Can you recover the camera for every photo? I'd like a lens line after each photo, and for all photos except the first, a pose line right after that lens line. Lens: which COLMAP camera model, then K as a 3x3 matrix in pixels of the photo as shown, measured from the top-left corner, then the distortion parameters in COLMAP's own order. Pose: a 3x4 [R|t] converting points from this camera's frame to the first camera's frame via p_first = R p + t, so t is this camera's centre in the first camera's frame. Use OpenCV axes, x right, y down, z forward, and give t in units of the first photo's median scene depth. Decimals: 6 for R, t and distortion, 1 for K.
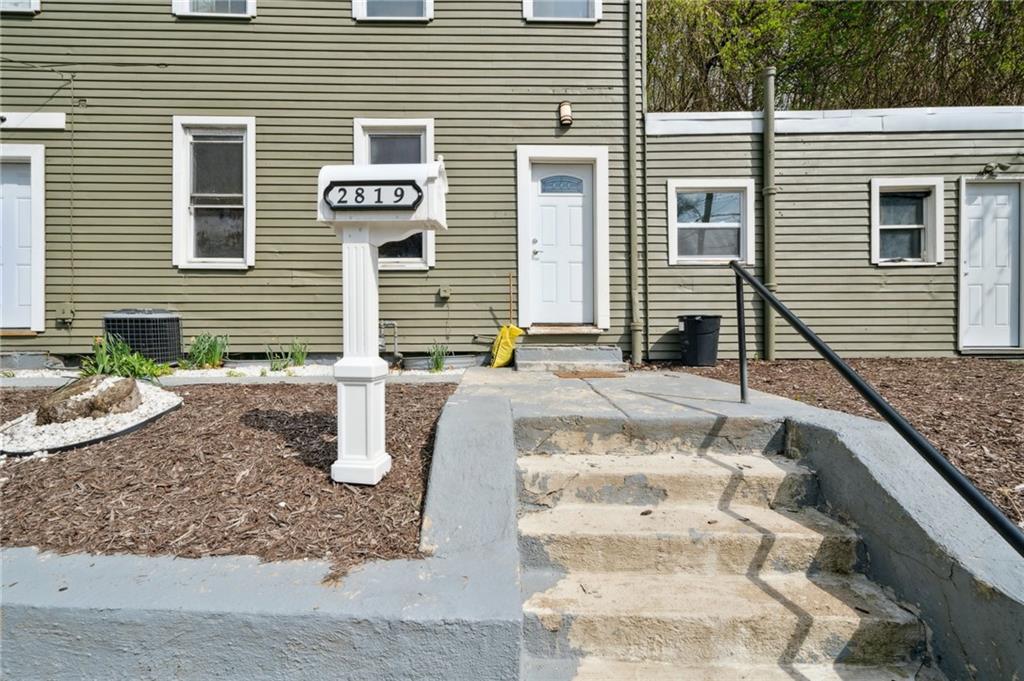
lens RADIAL K [[472.4, 0, 511.3], [0, 472.4, 355.2], [0, 0, 1]] dist [-0.001461, 0.000206]
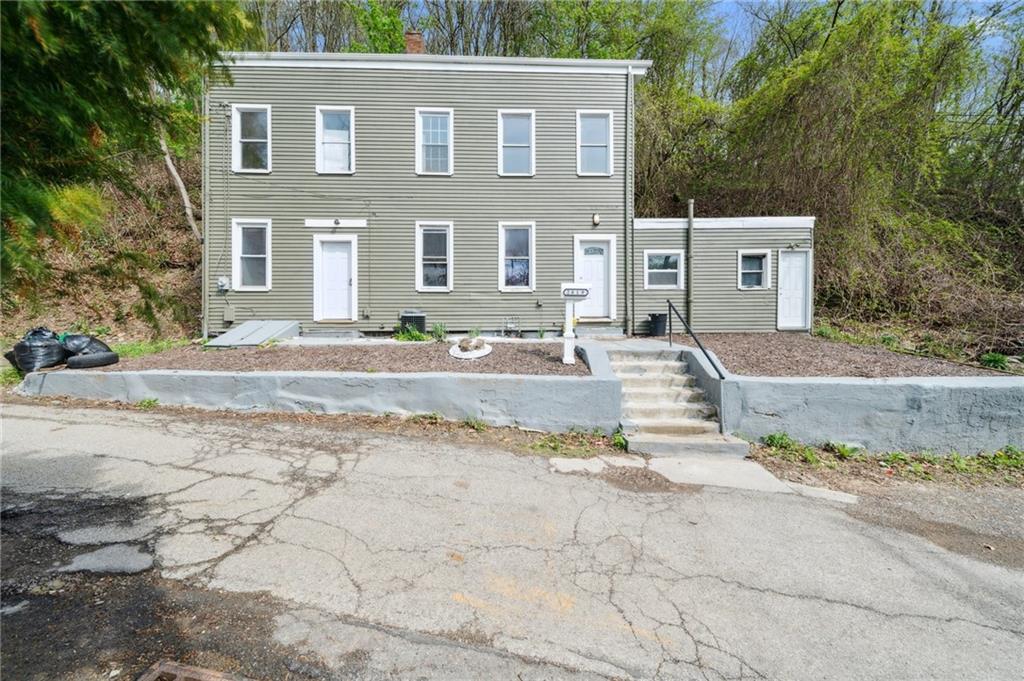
lens RADIAL K [[384.9, 0, 512.0], [0, 384.9, 340.5], [0, 0, 1]] dist [0.000930, 0.000016]
pose [[0.999960, -0.001773, 0.008759, -0.286389], [0.001571, 0.999733, 0.023070, -0.000181], [-0.008798, -0.023056, 0.999695, -0.760939]]
